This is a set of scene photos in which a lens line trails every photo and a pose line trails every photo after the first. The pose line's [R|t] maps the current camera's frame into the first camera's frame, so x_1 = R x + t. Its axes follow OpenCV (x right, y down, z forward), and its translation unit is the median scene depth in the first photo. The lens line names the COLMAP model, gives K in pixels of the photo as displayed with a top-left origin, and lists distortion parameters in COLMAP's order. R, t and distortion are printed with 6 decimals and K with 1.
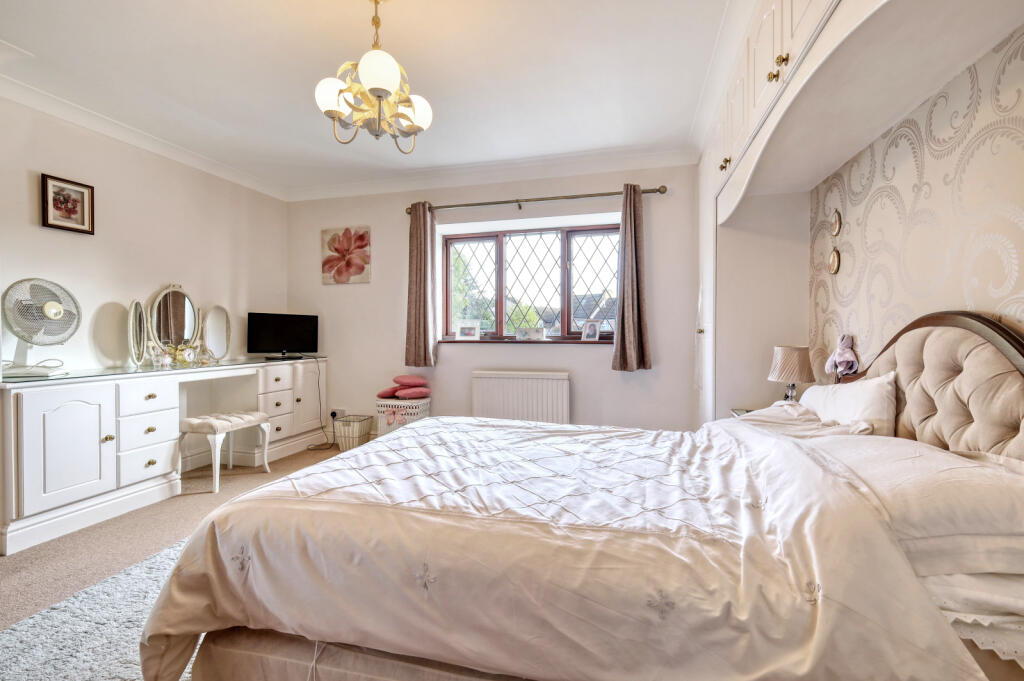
lens RADIAL K [[450.3, 0, 513.2], [0, 450.3, 341.1], [0, 0, 1]] dist [0.002531, 0.000438]
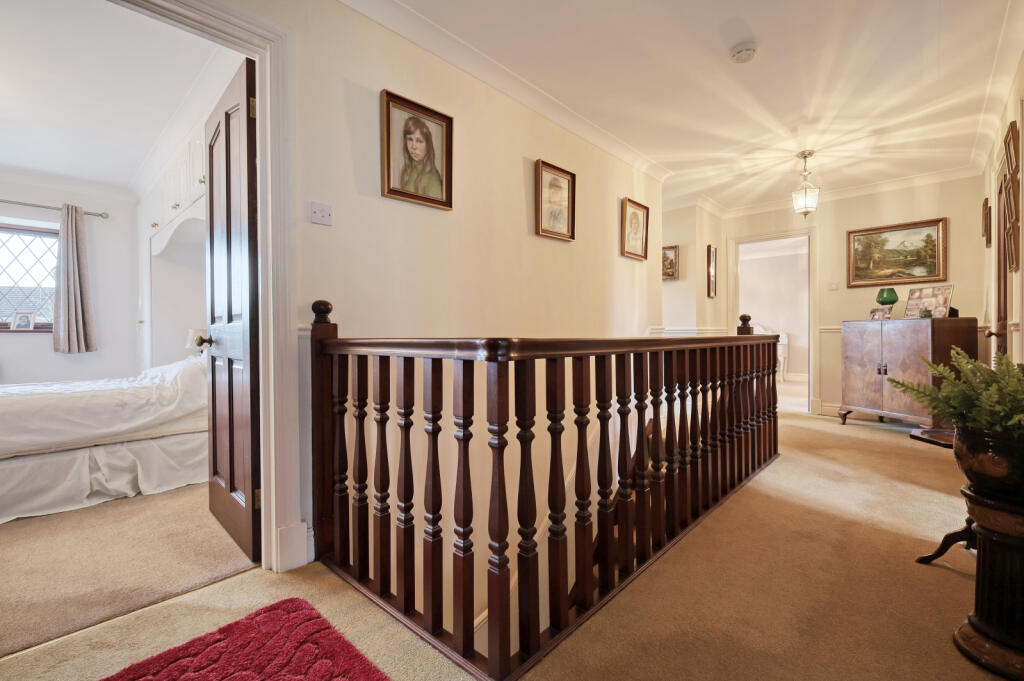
lens RADIAL K [[450.3, 0, 511.5], [0, 450.3, 344.4], [0, 0, 1]] dist [0.002531, 0.000438]
pose [[0.479545, -0.012043, 0.877435, -0.263470], [0.016200, 0.999857, 0.004870, 0.055316], [-0.877368, 0.011879, 0.479671, -0.677067]]
